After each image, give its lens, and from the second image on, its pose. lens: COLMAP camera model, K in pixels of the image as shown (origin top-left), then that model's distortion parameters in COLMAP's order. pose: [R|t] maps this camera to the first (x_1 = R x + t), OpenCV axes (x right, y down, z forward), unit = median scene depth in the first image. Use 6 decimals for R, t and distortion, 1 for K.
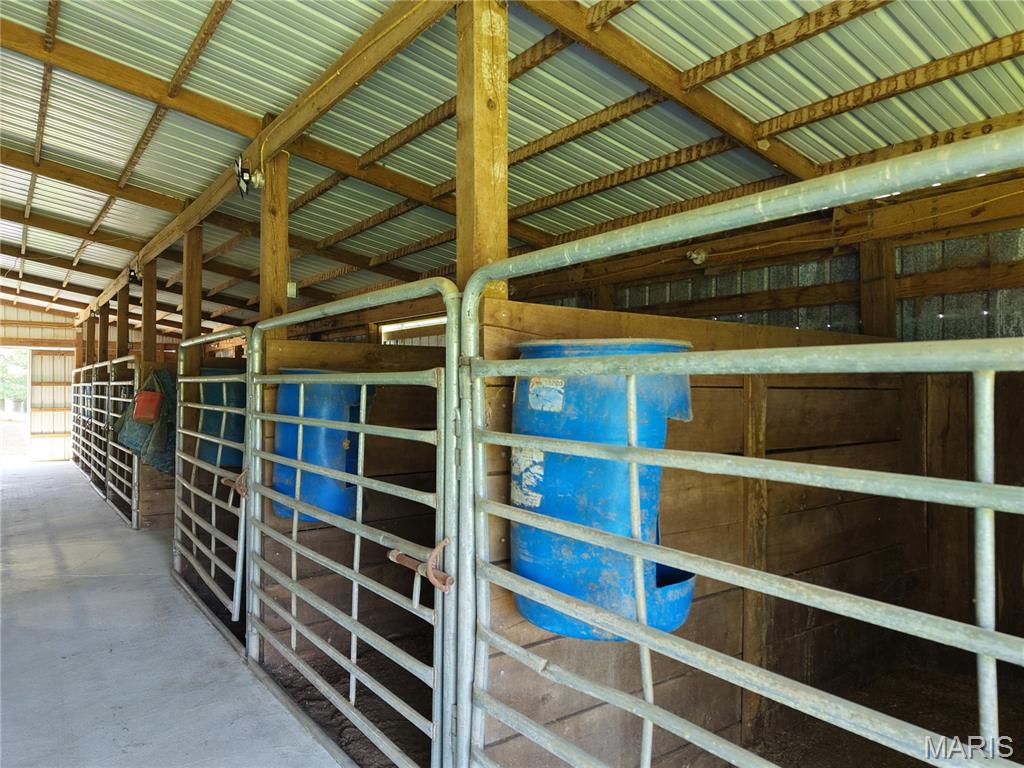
lens RADIAL K [[681.5, 0, 507.2], [0, 681.5, 386.4], [0, 0, 1]] dist [0.039016, -0.043631]
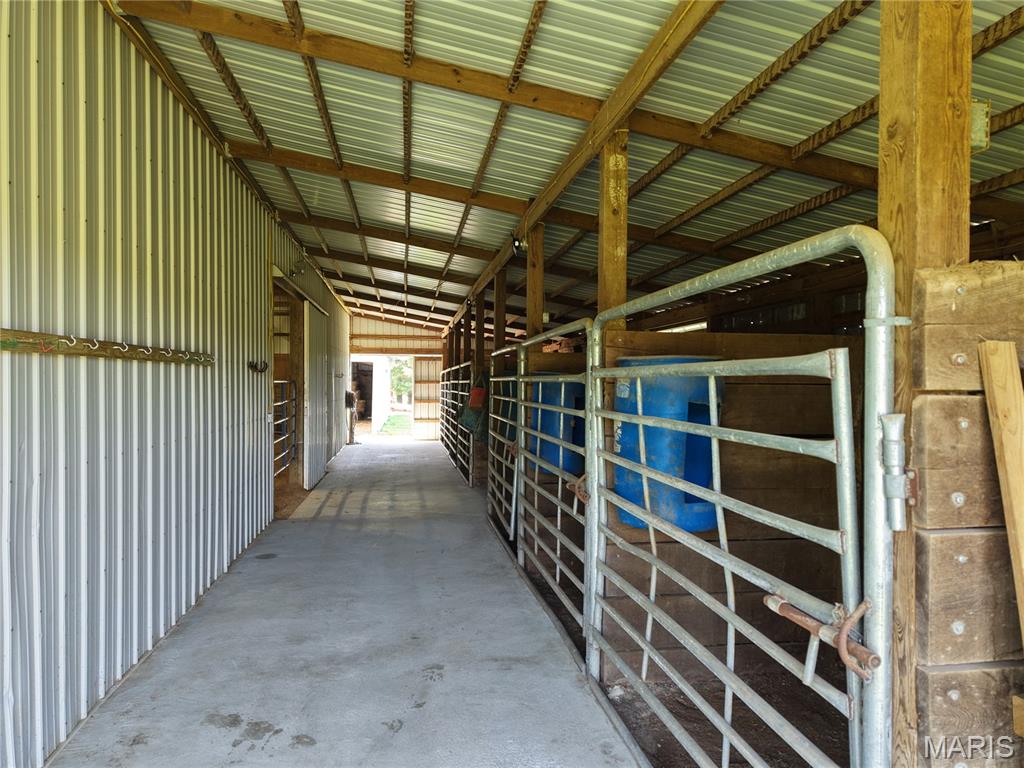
lens RADIAL K [[681.5, 0, 507.2], [0, 681.5, 386.4], [0, 0, 1]] dist [0.039016, -0.043631]
pose [[0.886145, 0.002433, -0.463402, 0.276777], [-0.001052, 0.999994, 0.003239, 0.001175], [0.463407, -0.002383, 0.886142, -0.313331]]
